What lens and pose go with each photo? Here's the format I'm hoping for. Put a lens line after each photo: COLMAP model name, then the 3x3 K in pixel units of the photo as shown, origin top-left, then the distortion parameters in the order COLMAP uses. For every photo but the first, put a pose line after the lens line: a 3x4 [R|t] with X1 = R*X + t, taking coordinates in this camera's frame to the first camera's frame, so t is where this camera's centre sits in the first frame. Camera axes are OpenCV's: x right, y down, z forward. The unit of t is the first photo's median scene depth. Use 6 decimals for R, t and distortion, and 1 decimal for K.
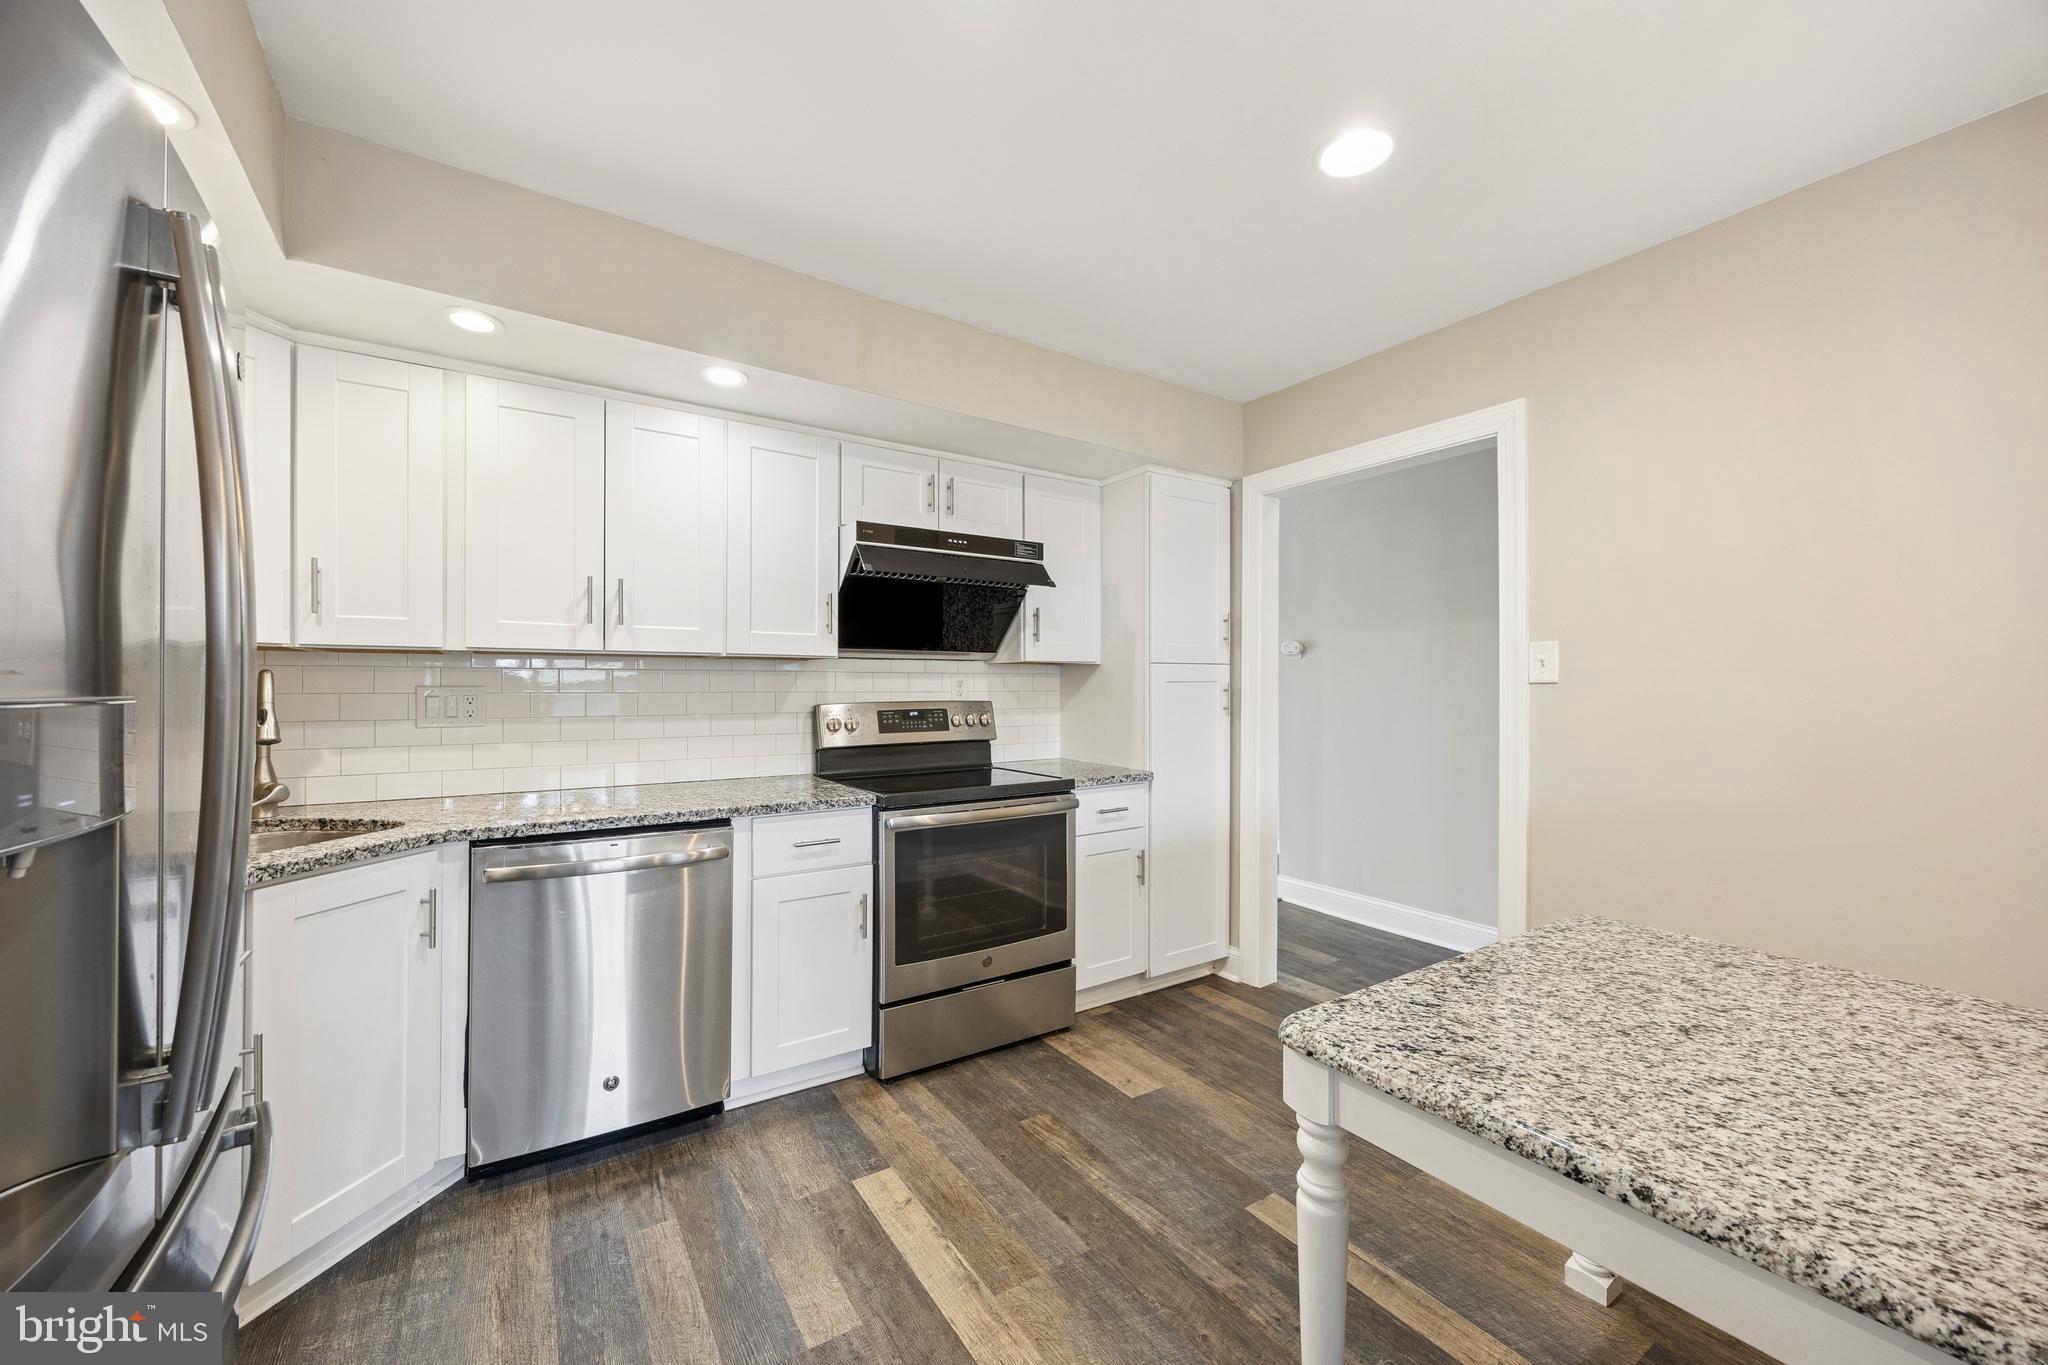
lens RADIAL K [[781.8, 0, 1015.6], [0, 781.8, 684.4], [0, 0, 1]] dist [-0.002246, -0.000170]
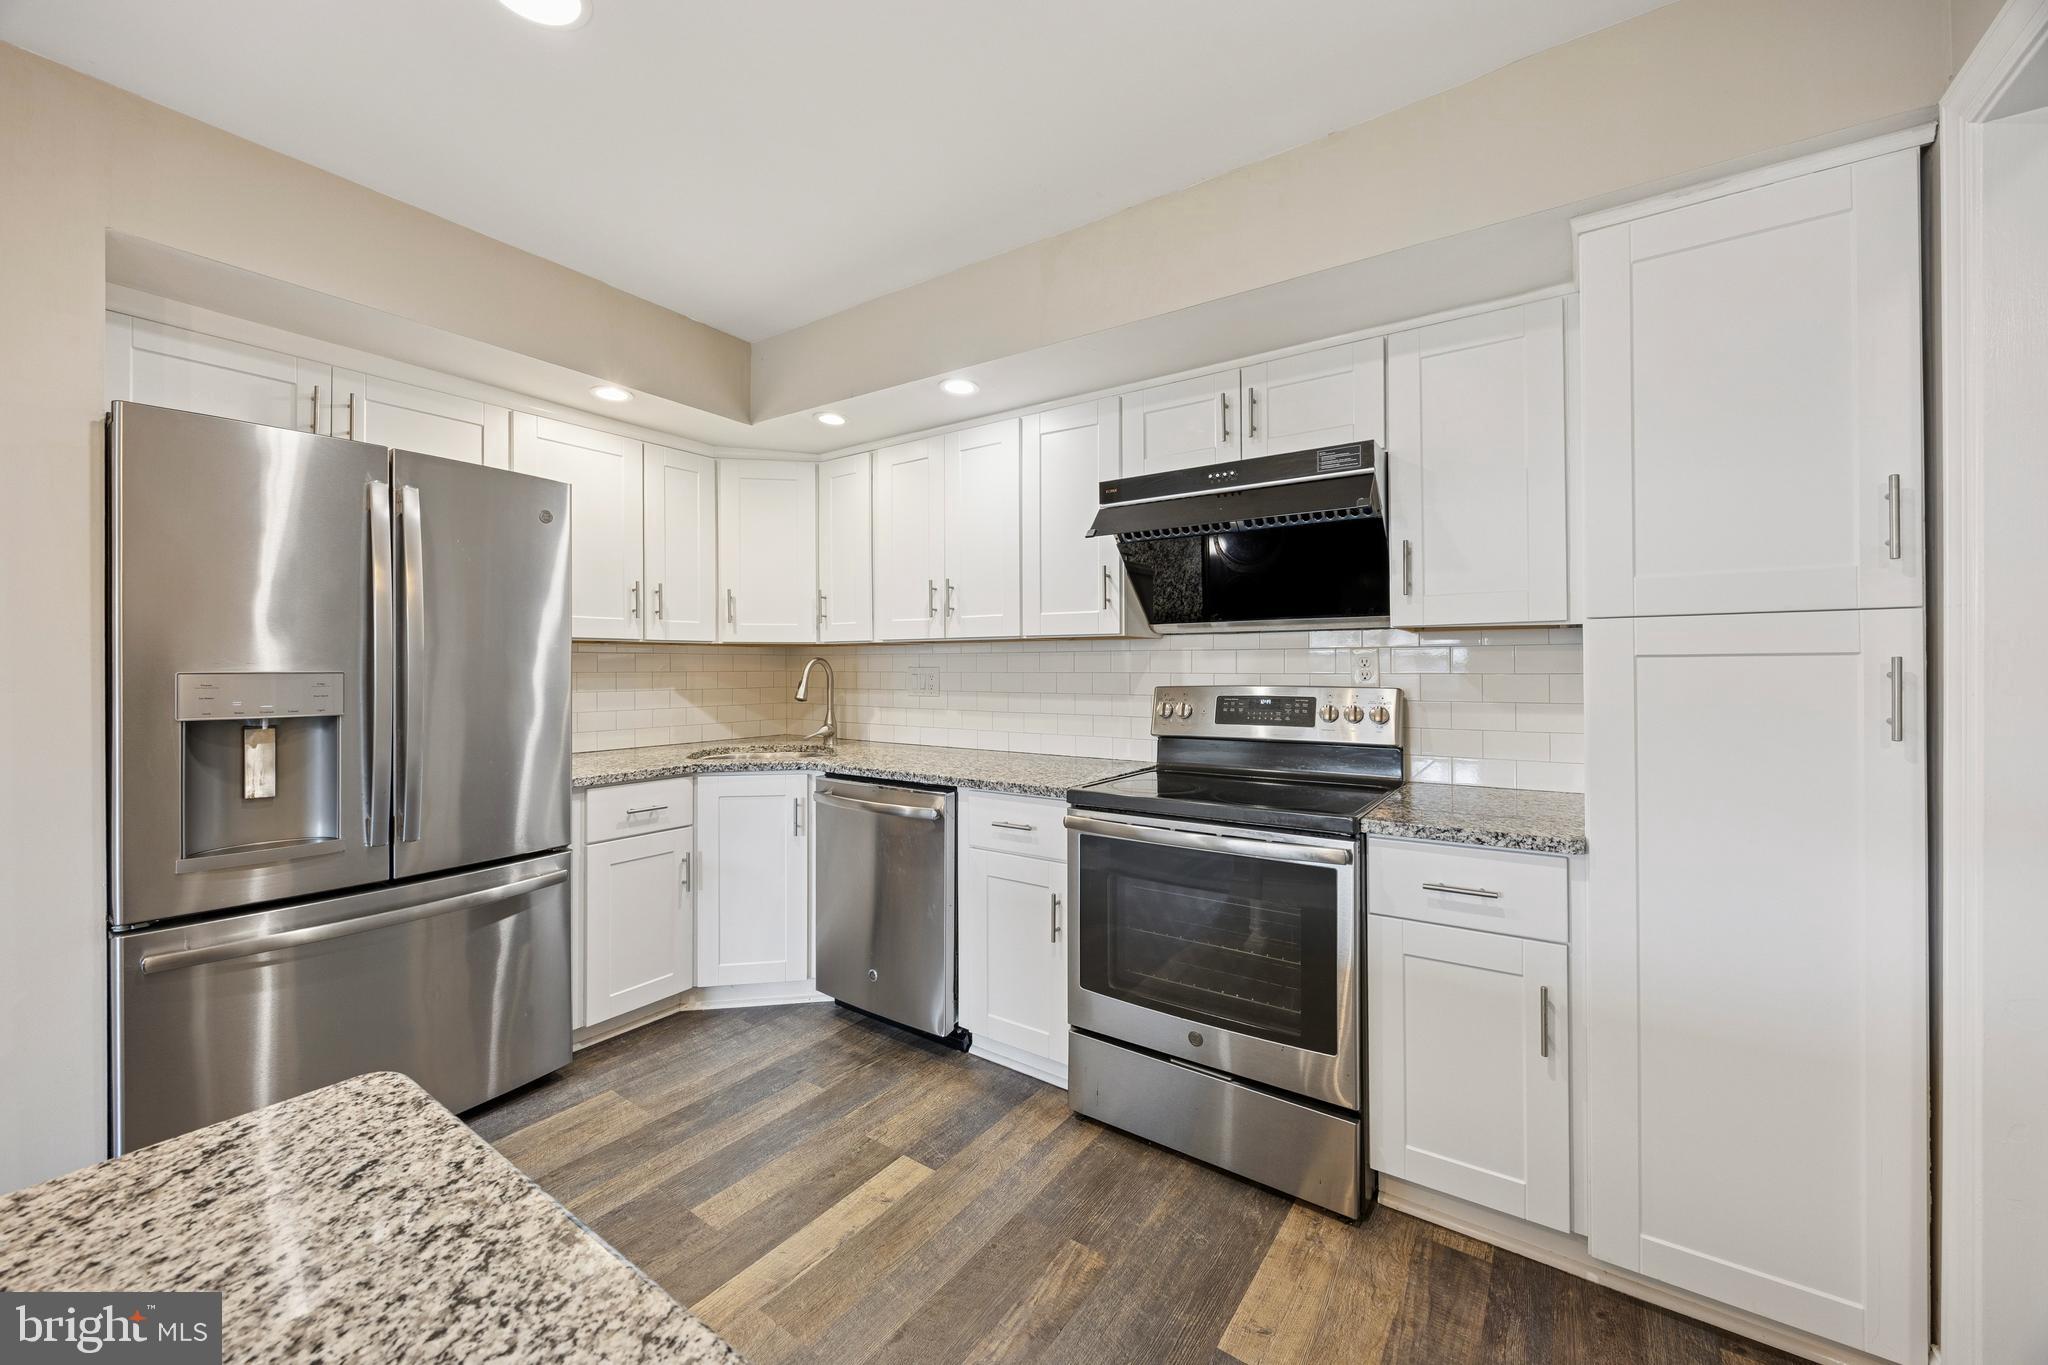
lens RADIAL K [[782.2, 0, 1011.9], [0, 782.2, 666.8], [0, 0, 1]] dist [-0.001079, -0.000200]
pose [[0.368393, -0.001068, -0.929670, 0.637422], [0.004240, 0.999991, 0.000532, 0.001498], [0.929661, -0.004138, 0.368394, 0.615272]]
